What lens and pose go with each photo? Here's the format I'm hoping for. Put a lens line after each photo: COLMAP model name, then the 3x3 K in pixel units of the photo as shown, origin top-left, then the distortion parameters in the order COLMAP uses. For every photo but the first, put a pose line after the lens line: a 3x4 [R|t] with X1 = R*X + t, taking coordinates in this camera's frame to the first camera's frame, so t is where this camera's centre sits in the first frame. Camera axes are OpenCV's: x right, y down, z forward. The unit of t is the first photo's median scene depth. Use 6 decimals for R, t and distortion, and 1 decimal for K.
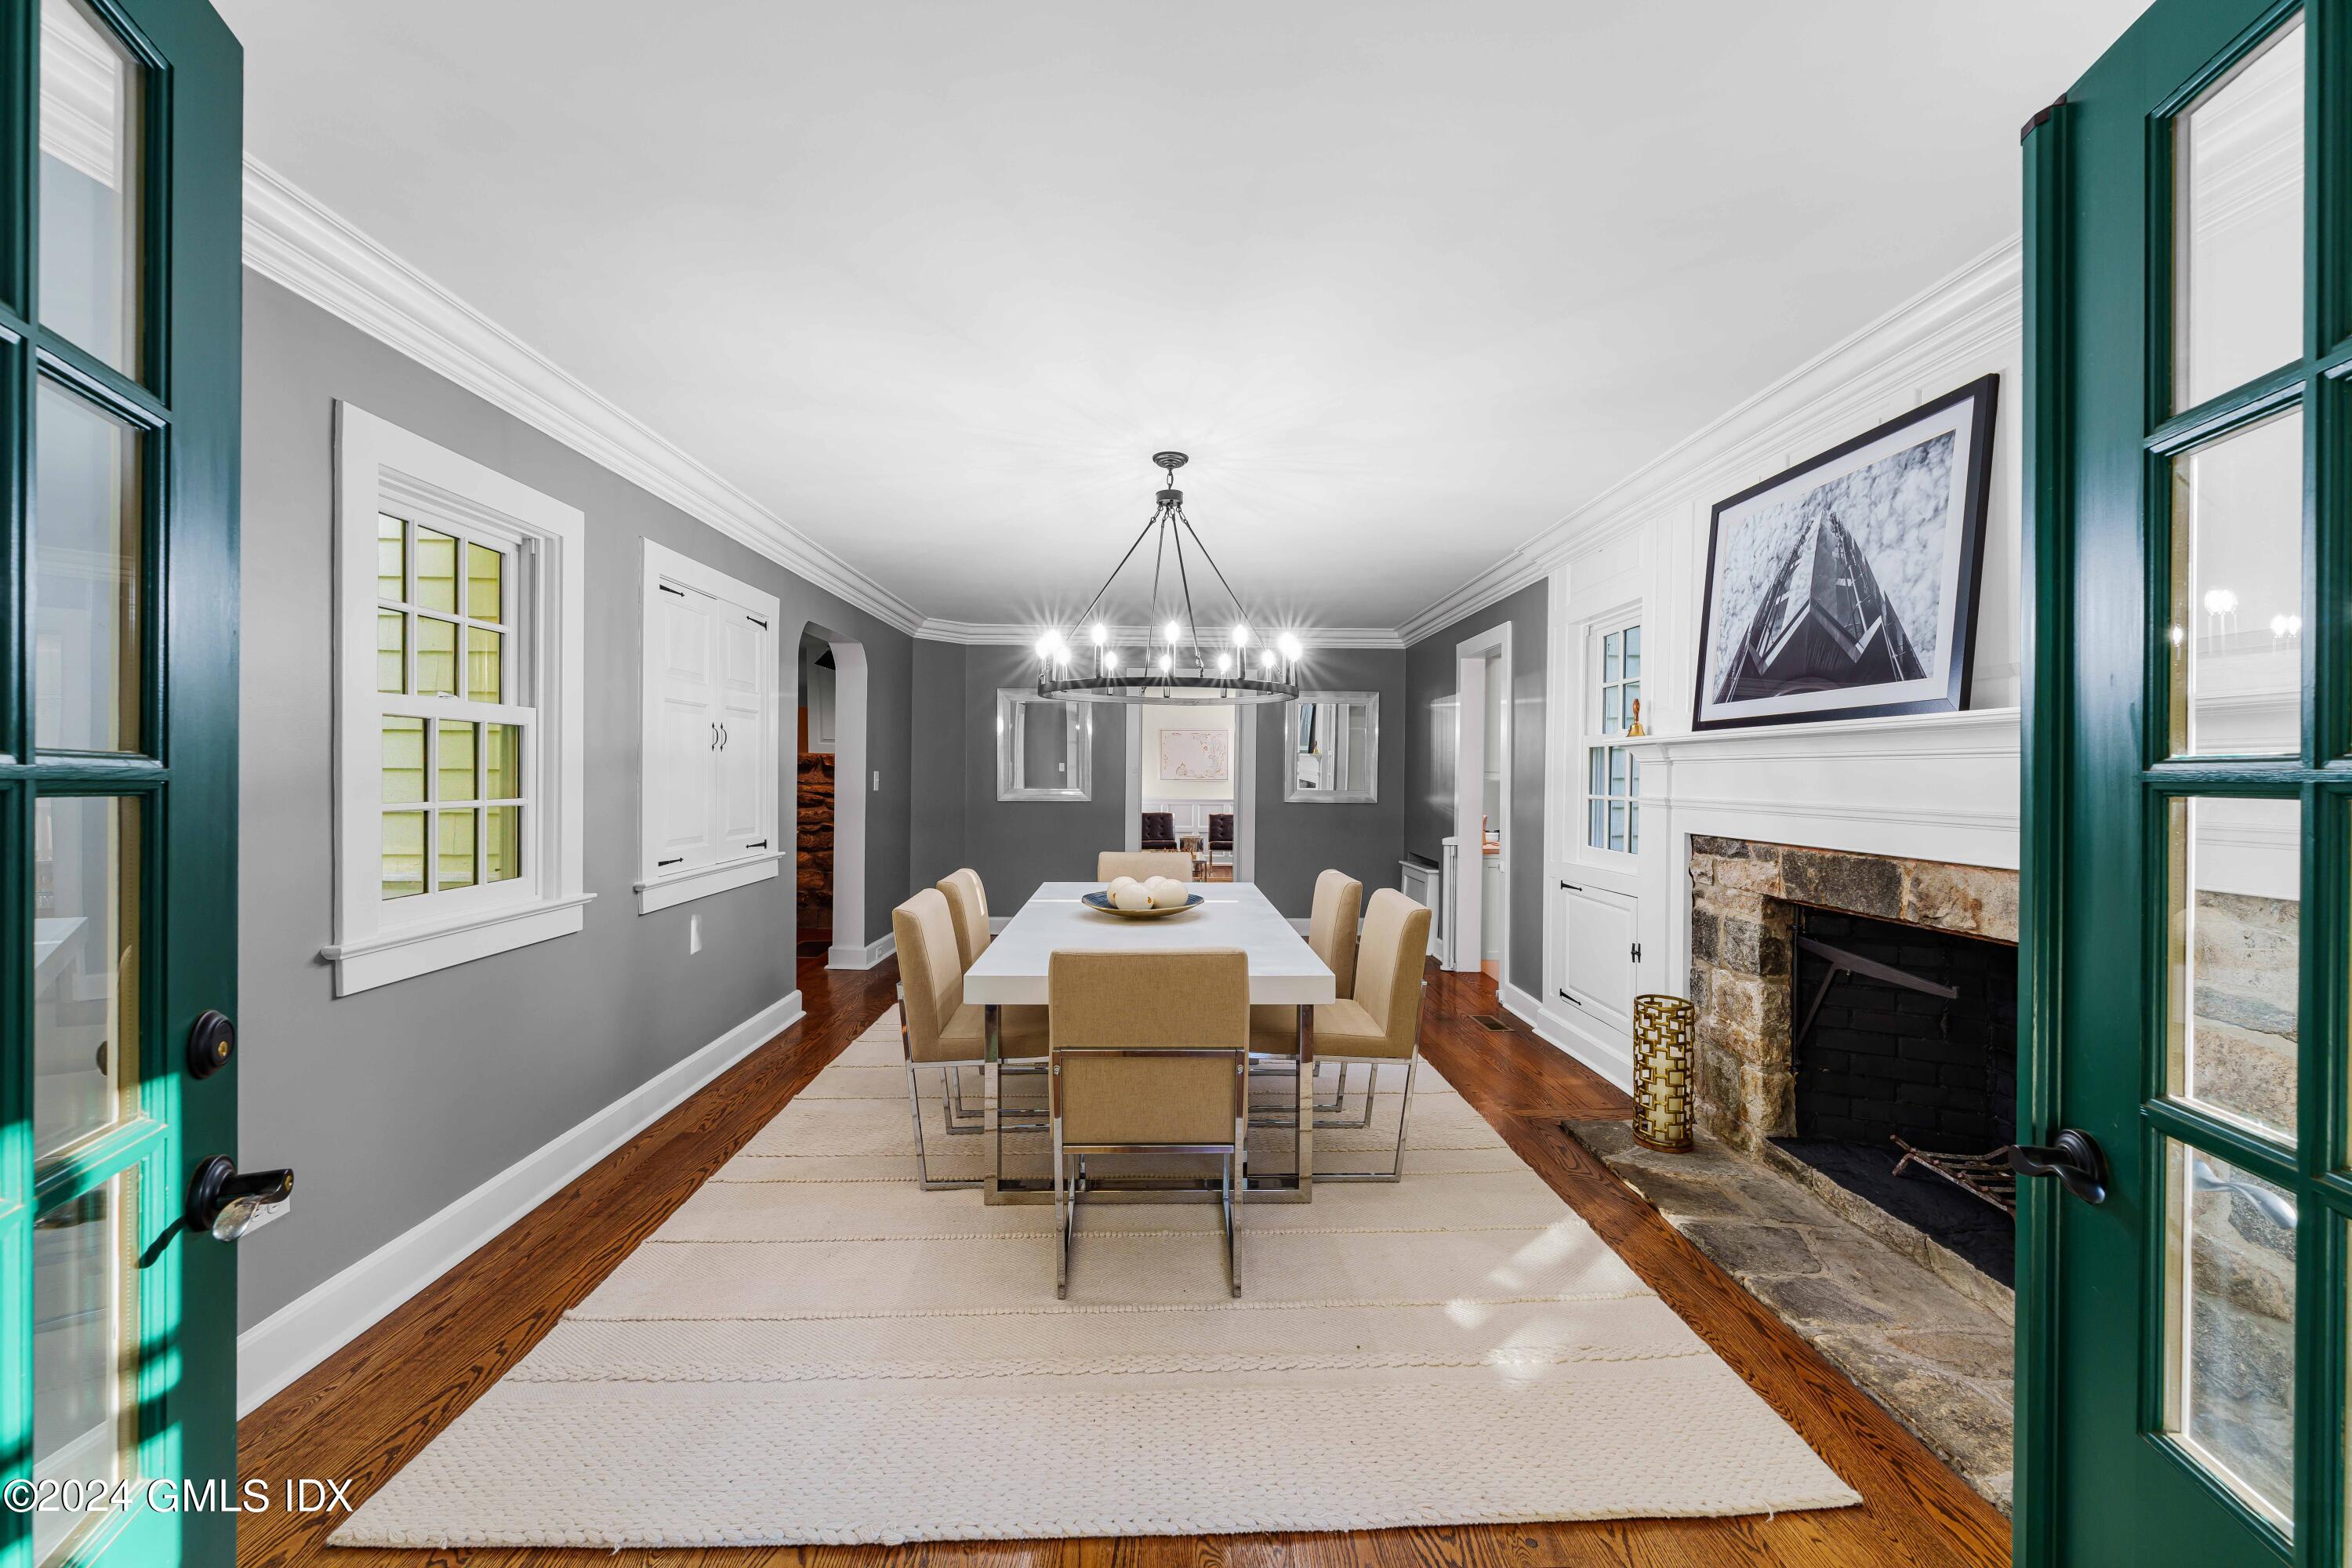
lens RADIAL K [[969.5, 0, 1172.1], [0, 969.5, 767.5], [0, 0, 1]] dist [-0.000447, -0.000015]
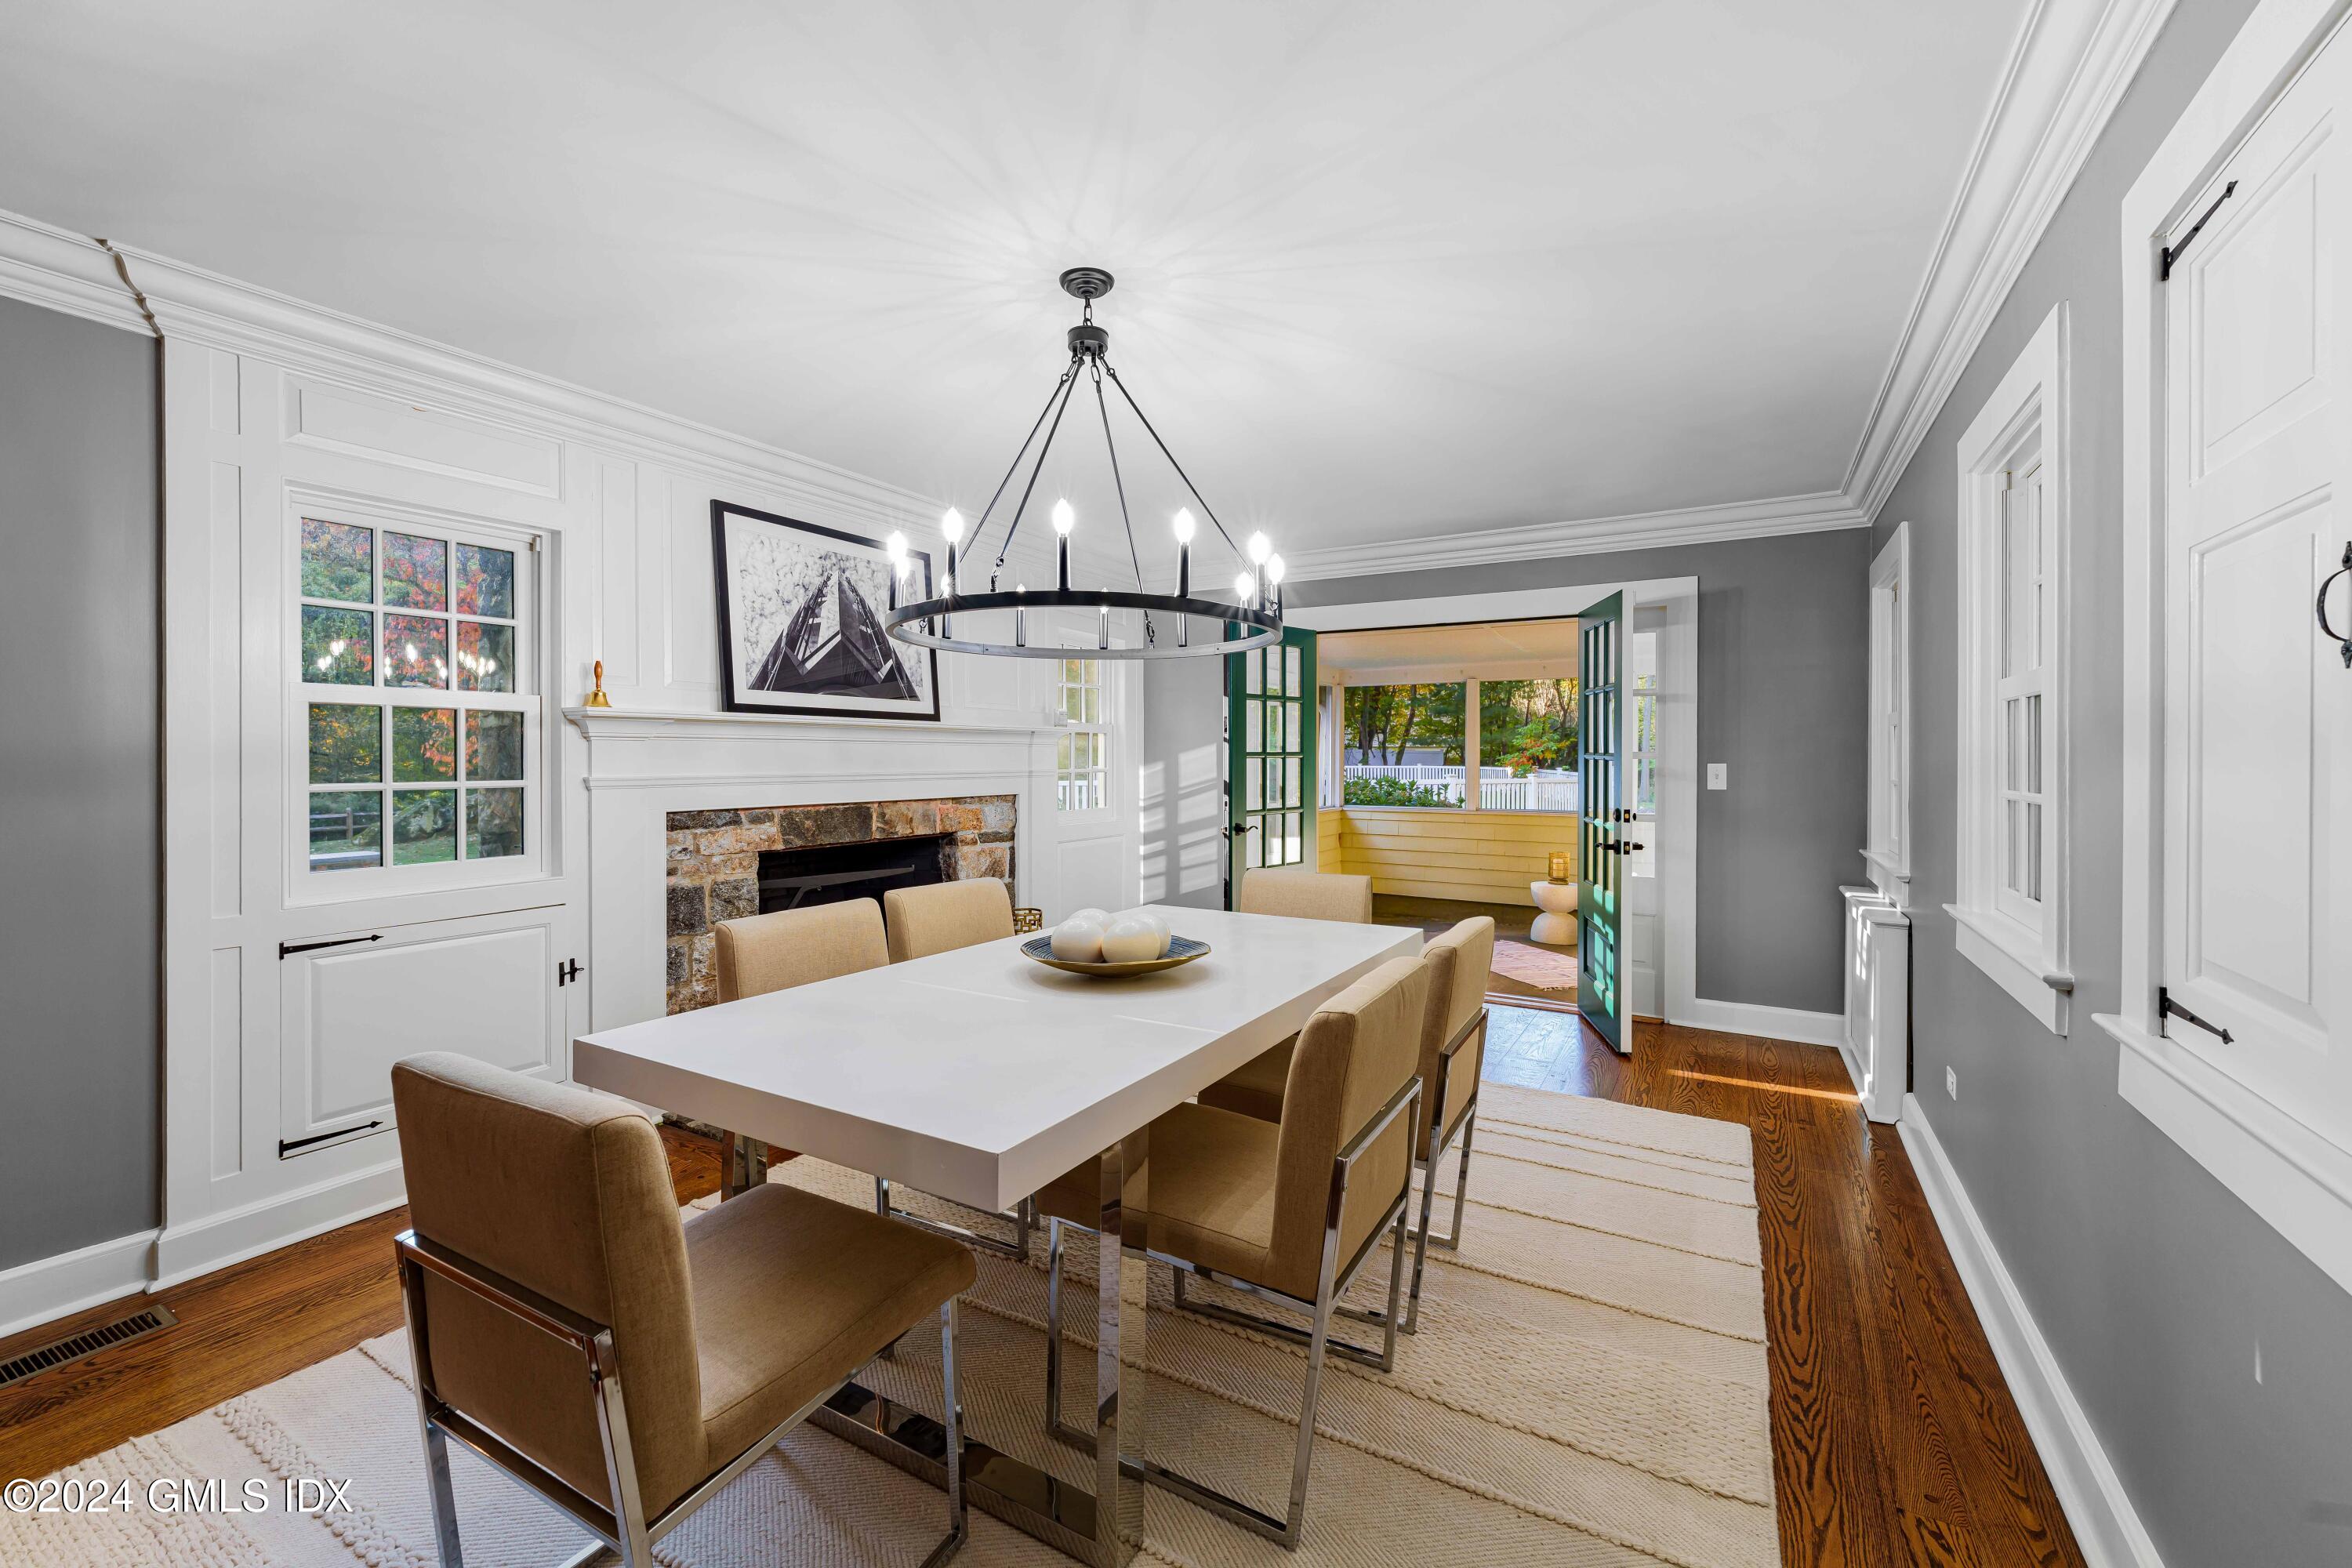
lens RADIAL K [[969.5, 0, 1172.1], [0, 969.5, 767.5], [0, 0, 1]] dist [-0.000447, -0.000015]
pose [[-0.855284, -0.008570, 0.518089, -0.474360], [-0.005903, 0.999959, 0.006795, 0.015613], [-0.518126, 0.002754, -0.855300, 1.833369]]
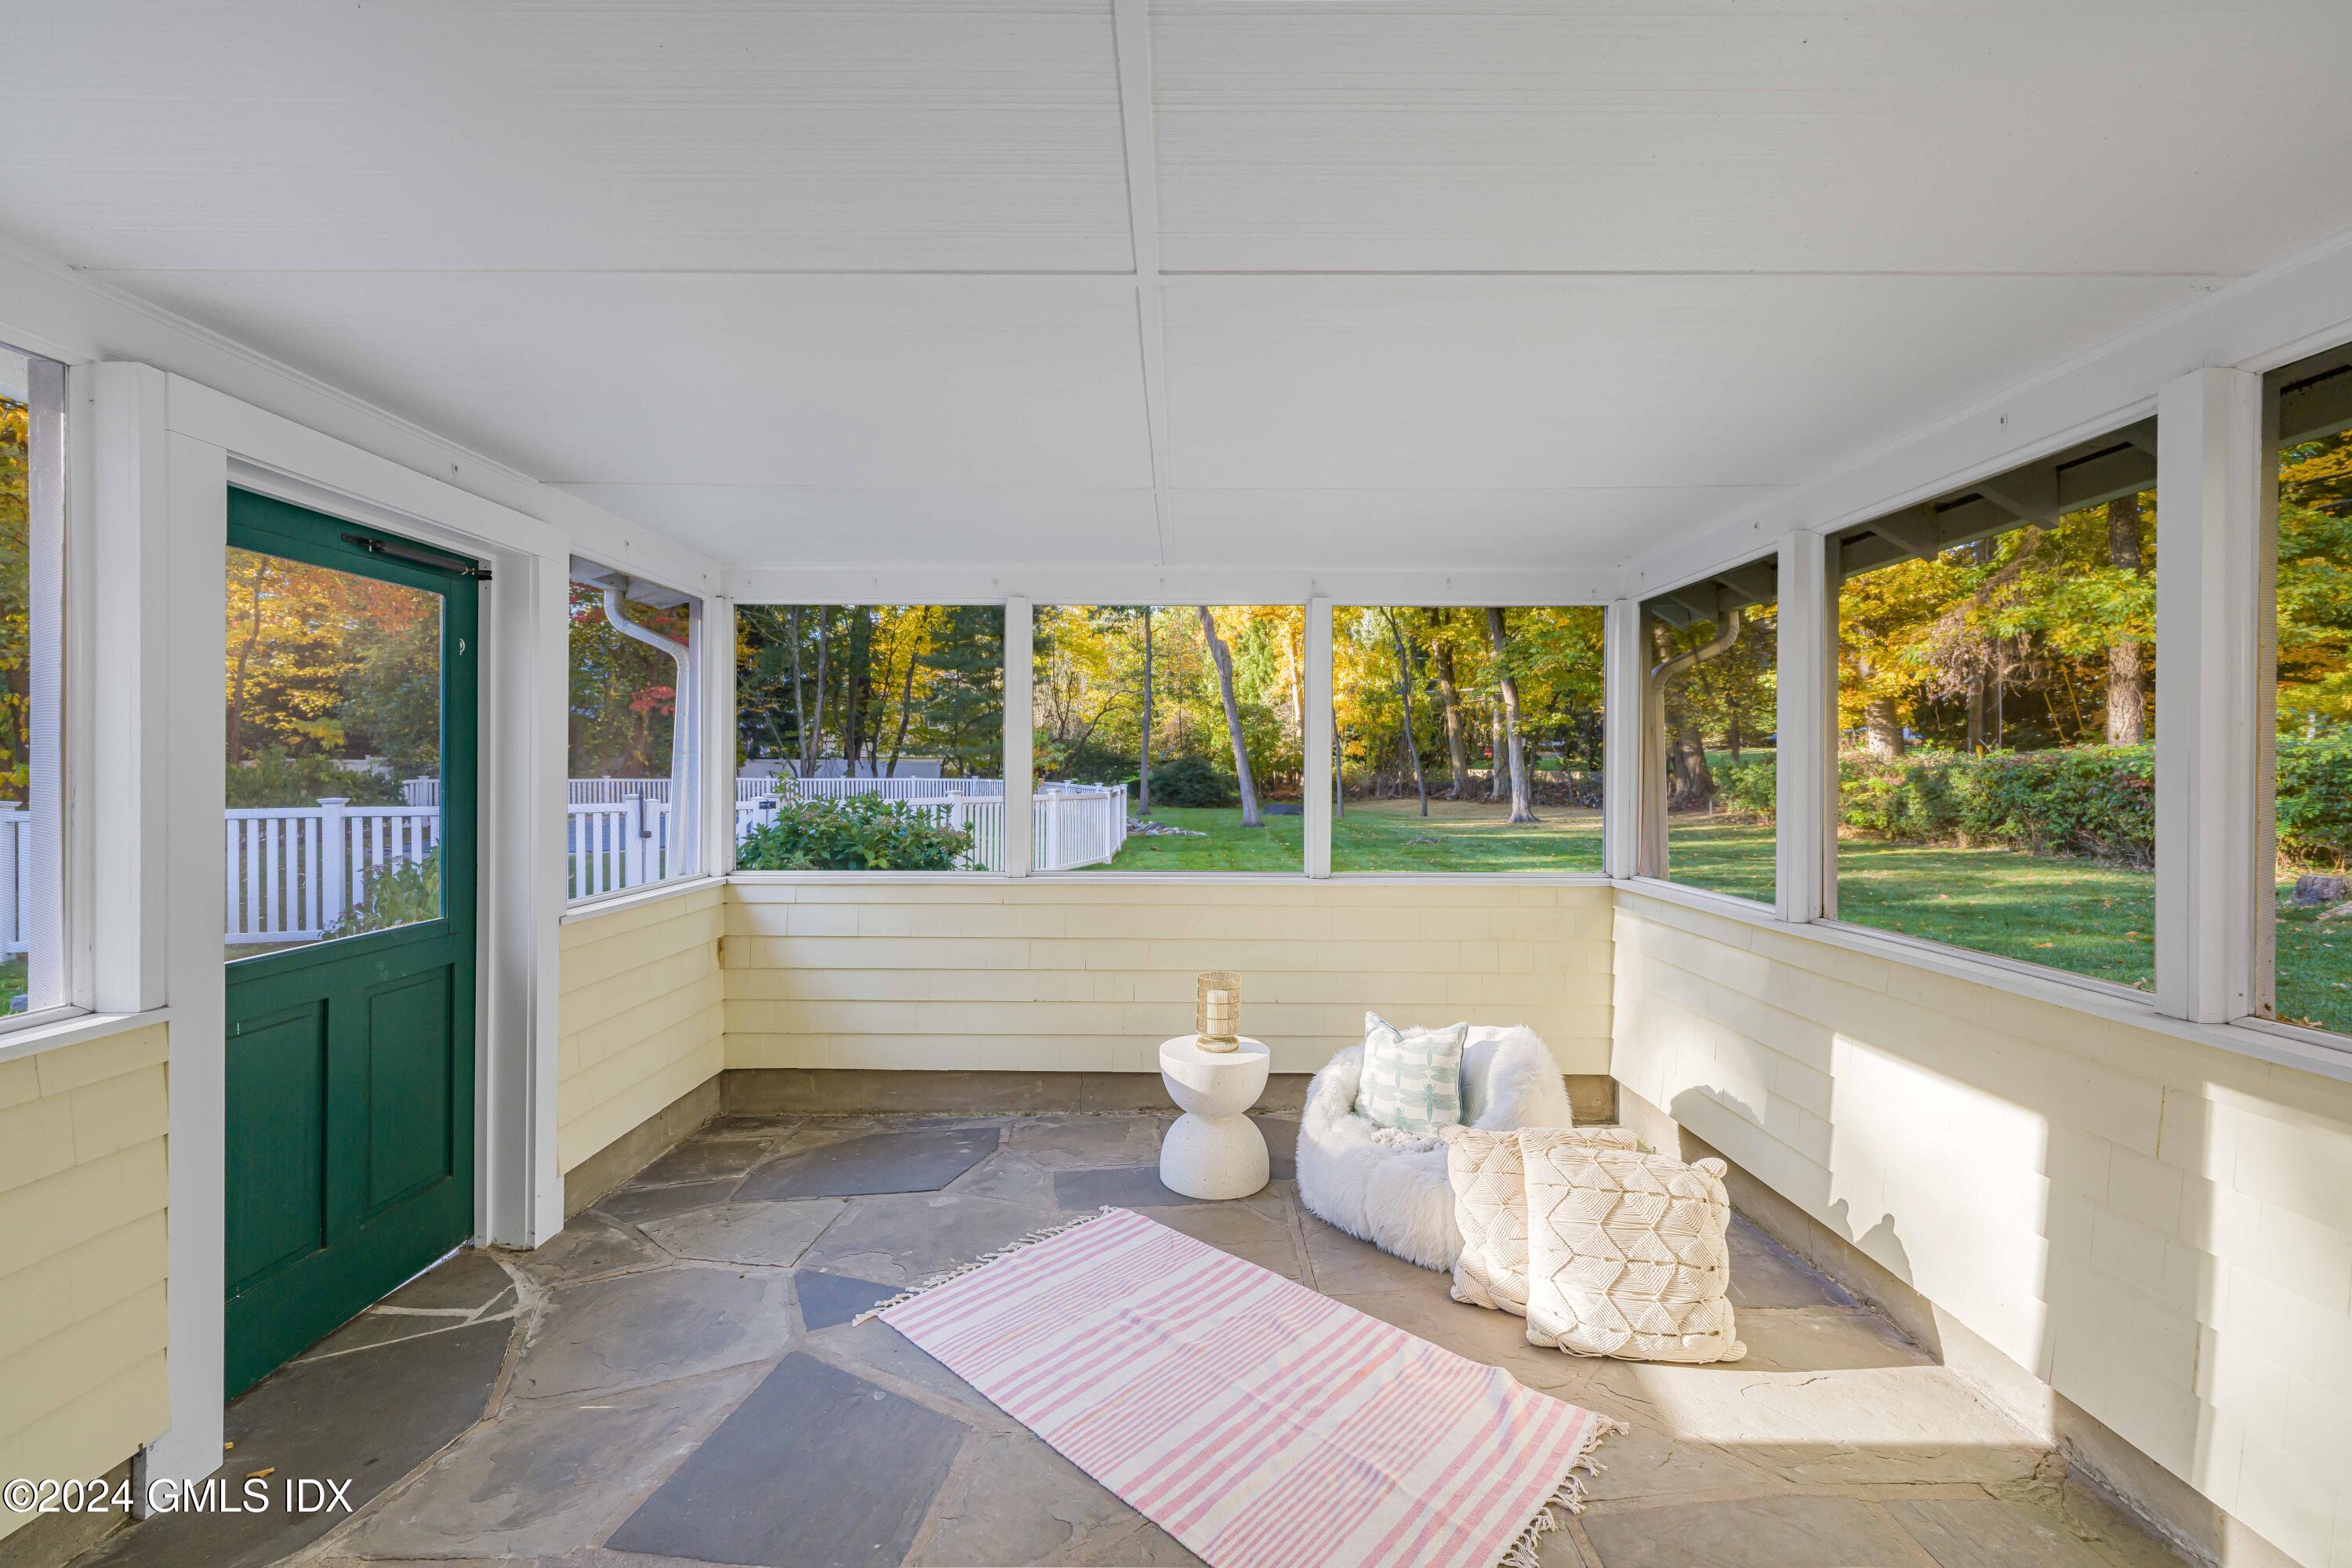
lens RADIAL K [[934.4, 0, 1176.0], [0, 934.4, 784.0], [0, 0, 1]] dist [-0.000153, -0.000002]
pose [[-0.999733, -0.005336, 0.022499, -0.323288], [-0.005142, 0.999949, 0.008673, 0.015717], [-0.022544, 0.008555, -0.999709, 1.320048]]
